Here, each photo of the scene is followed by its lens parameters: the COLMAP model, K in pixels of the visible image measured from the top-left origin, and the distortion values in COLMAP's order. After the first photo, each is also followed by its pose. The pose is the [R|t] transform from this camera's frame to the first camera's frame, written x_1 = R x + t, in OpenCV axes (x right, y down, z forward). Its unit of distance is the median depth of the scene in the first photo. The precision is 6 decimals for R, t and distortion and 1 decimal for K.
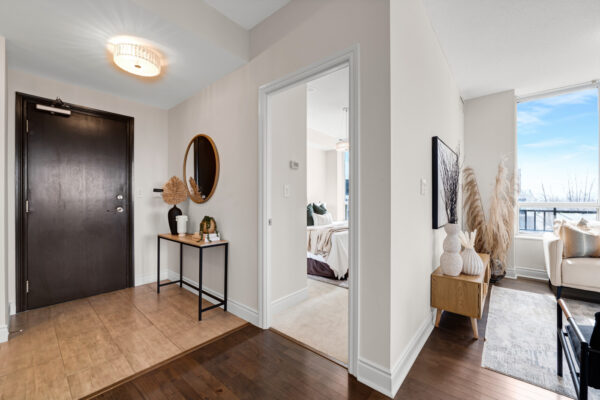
lens RADIAL K [[246.4, 0, 299.6], [0, 246.4, 200.4], [0, 0, 1]] dist [-0.012664, 0.001408]
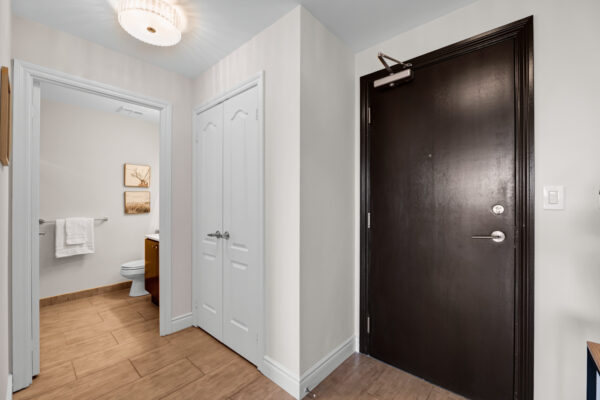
lens RADIAL K [[246.4, 0, 299.9], [0, 246.4, 202.5], [0, 0, 1]] dist [-0.012664, 0.001408]
pose [[-0.005977, 0.000591, -0.999982, -0.284532], [0.002373, 0.999997, 0.000576, -0.027330], [0.999979, -0.002369, -0.005979, 0.652677]]
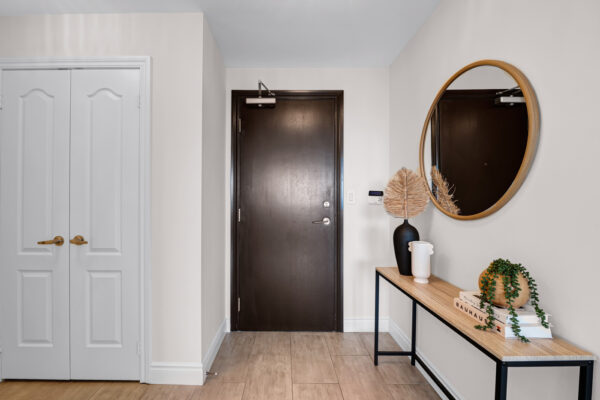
lens RADIAL K [[246.4, 0, 281.3], [0, 246.4, 203.0], [0, 0, 1]] dist [-0.012664, 0.001408]
pose [[0.643355, 0.003311, -0.765561, -0.269767], [0.000002, 0.999991, 0.004326, -0.020326], [0.765568, -0.002785, 0.643349, 0.440913]]
